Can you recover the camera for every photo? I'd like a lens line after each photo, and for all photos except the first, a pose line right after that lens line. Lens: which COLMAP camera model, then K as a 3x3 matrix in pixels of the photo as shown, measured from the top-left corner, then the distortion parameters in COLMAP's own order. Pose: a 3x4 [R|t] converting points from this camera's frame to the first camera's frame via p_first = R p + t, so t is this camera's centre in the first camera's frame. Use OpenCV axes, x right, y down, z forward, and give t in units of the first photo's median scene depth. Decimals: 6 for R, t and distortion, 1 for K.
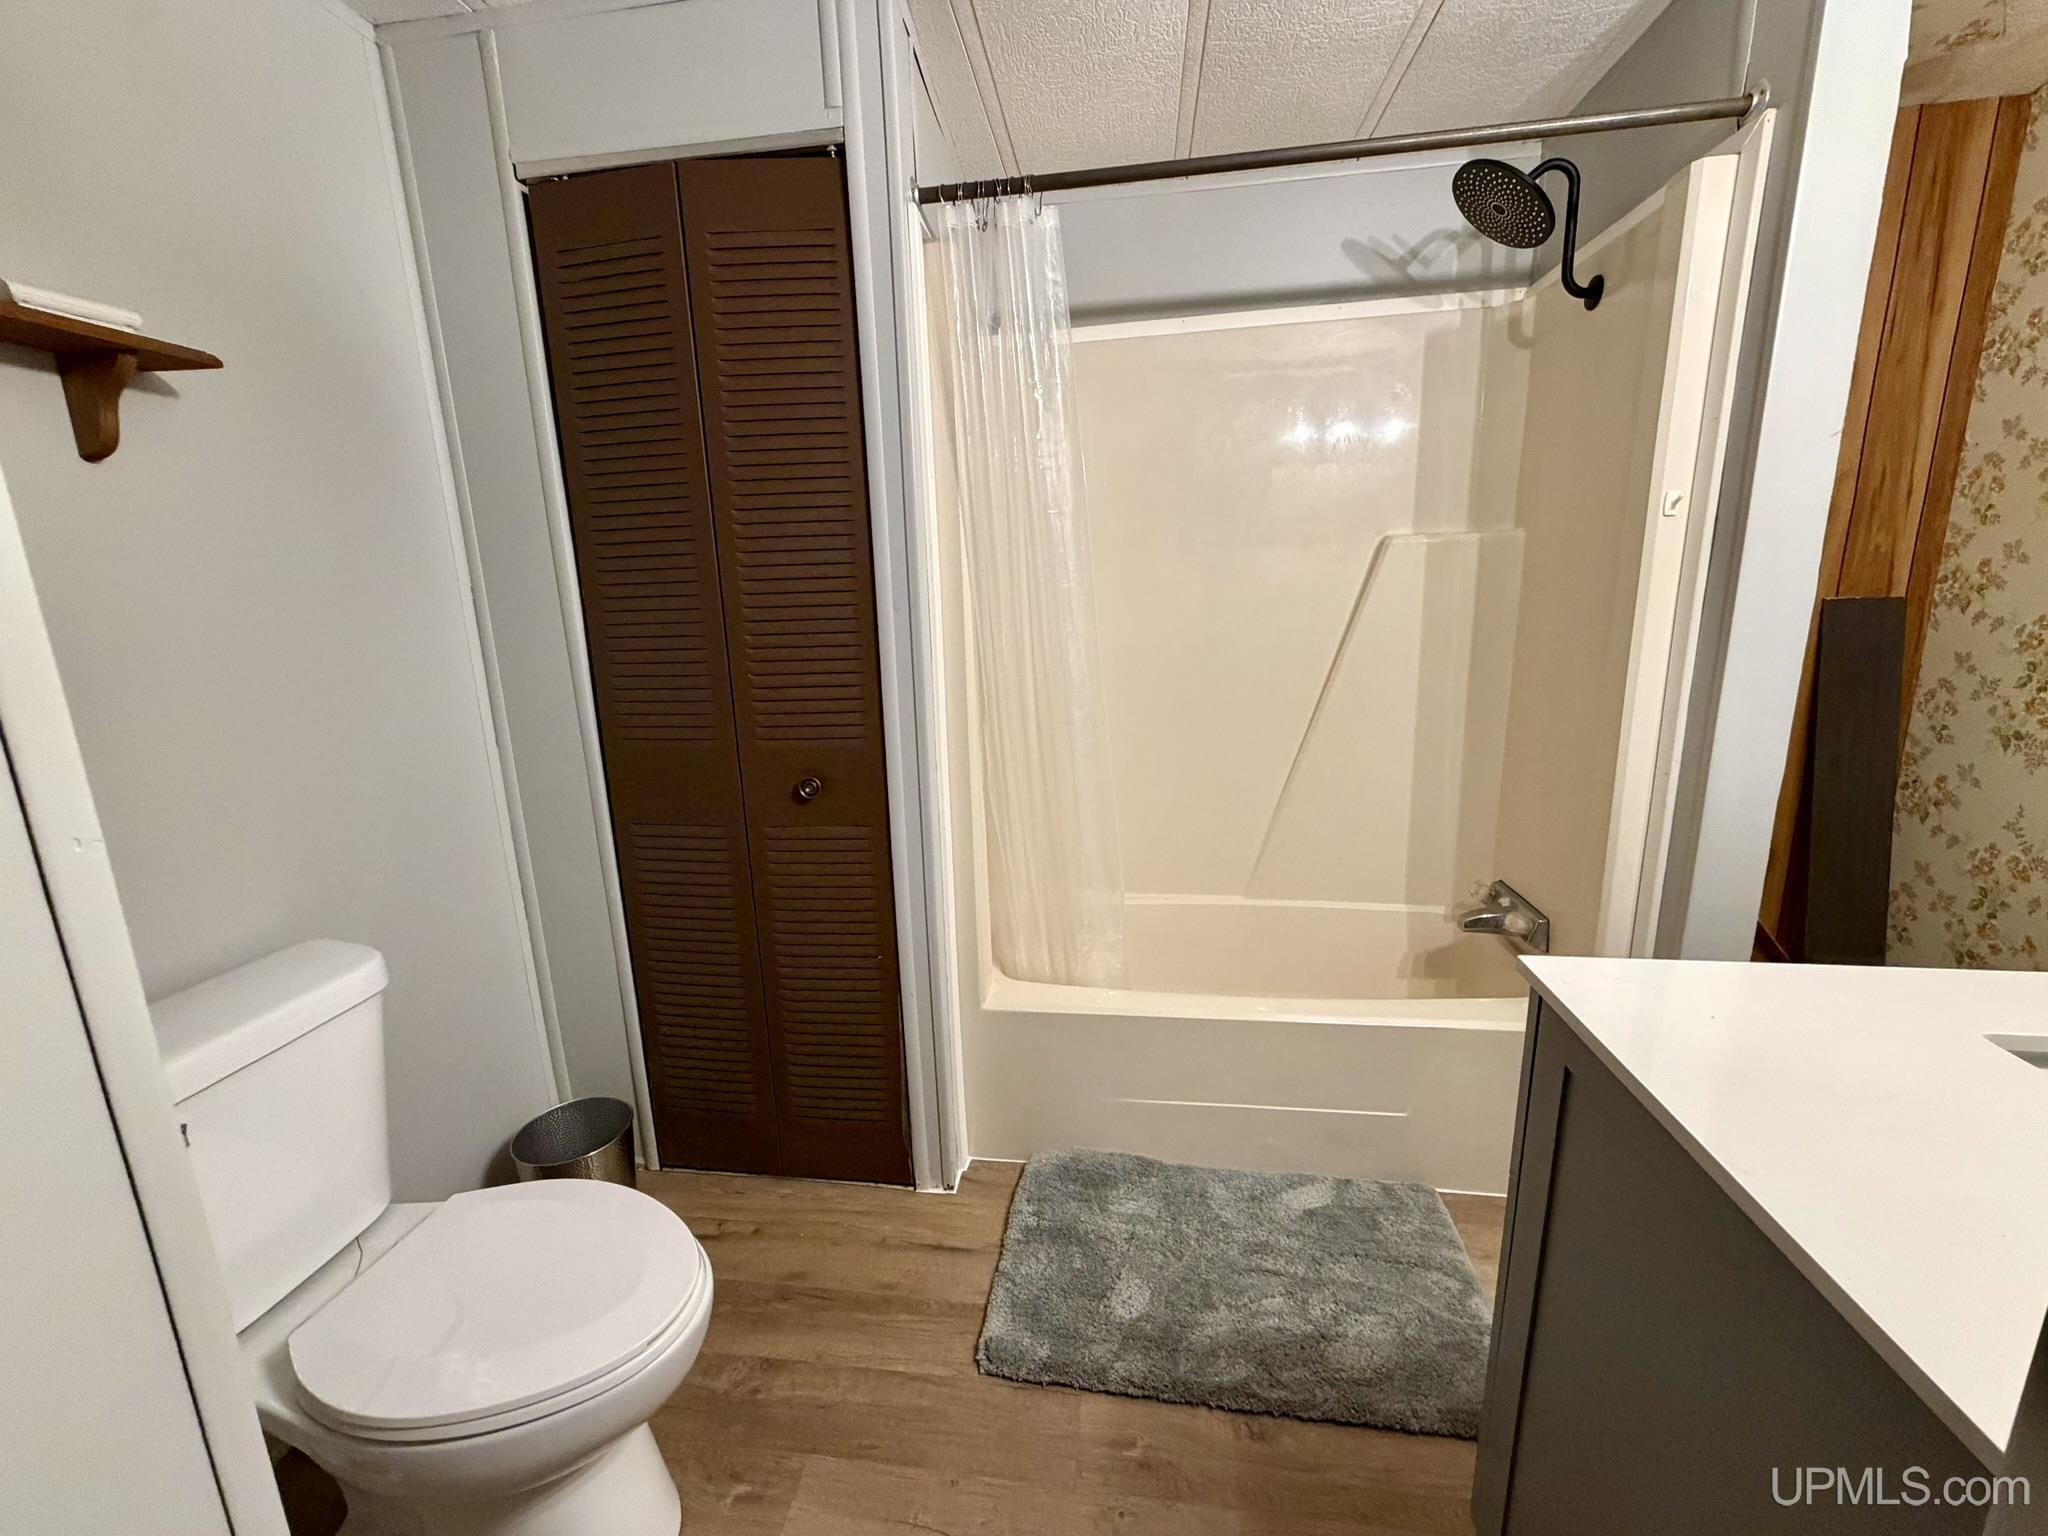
lens RADIAL K [[817.0, 0, 1017.2], [0, 817.0, 772.8], [0, 0, 1]] dist [-0.005085, 0.000157]
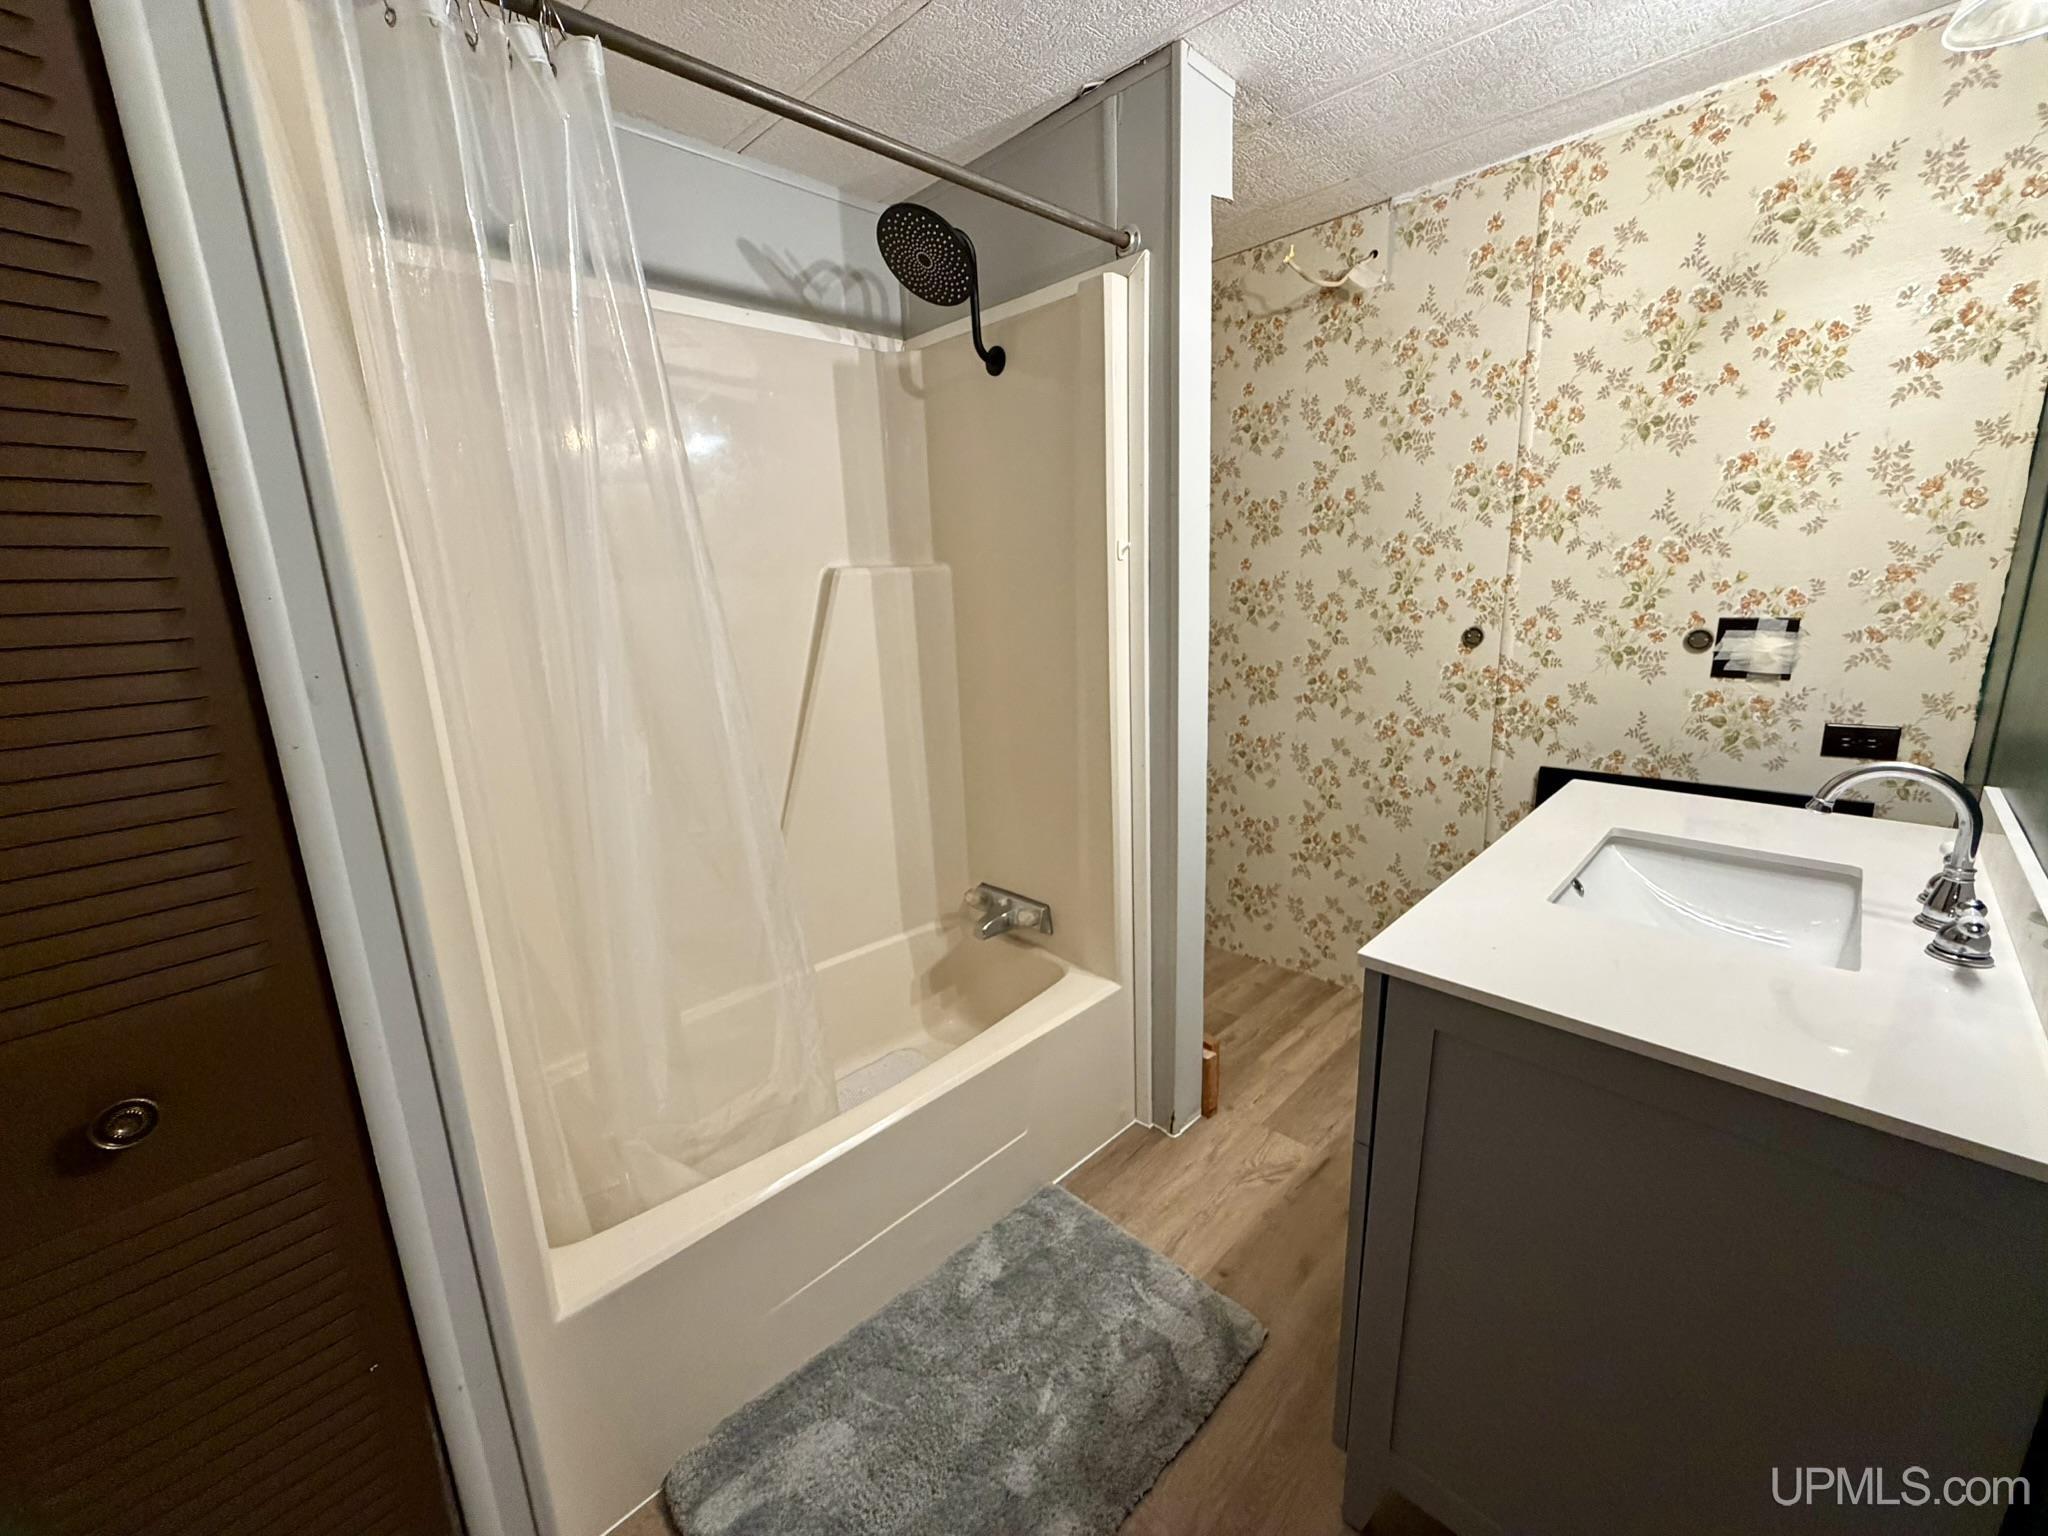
lens RADIAL K [[817.0, 0, 1017.2], [0, 817.0, 772.8], [0, 0, 1]] dist [-0.005085, 0.000157]
pose [[0.603003, -0.172963, 0.778763, -0.216522], [0.195996, 0.978412, 0.065544, -0.079347], [-0.773287, 0.113112, 0.623885, 0.275315]]
